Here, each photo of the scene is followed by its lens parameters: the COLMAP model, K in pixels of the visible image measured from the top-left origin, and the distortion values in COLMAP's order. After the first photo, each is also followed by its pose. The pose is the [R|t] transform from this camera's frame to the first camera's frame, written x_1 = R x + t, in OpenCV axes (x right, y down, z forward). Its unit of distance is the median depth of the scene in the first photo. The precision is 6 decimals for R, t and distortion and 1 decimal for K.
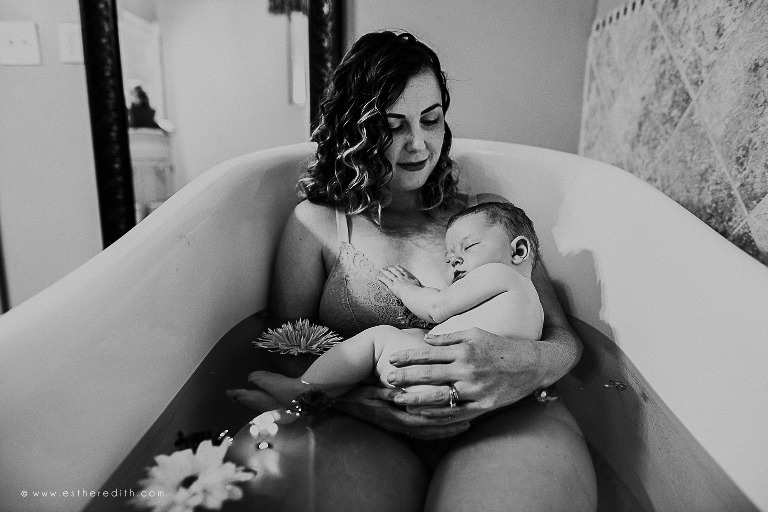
lens RADIAL K [[527.3, 0, 384.0], [0, 527.3, 256.0], [0, 0, 1]] dist [-0.056655, -0.000598]
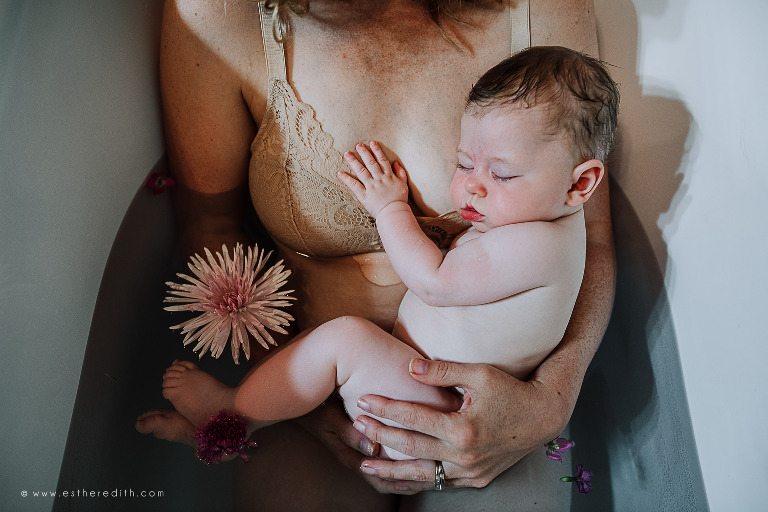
lens RADIAL K [[527.3, 0, 384.0], [0, 527.3, 256.0], [0, 0, 1]] dist [-0.056655, -0.000598]
pose [[0.996794, 0.003316, 0.079946, -0.009297], [-0.064302, 0.627811, 0.775705, -0.376790], [-0.047619, -0.778358, 0.626012, 0.554309]]
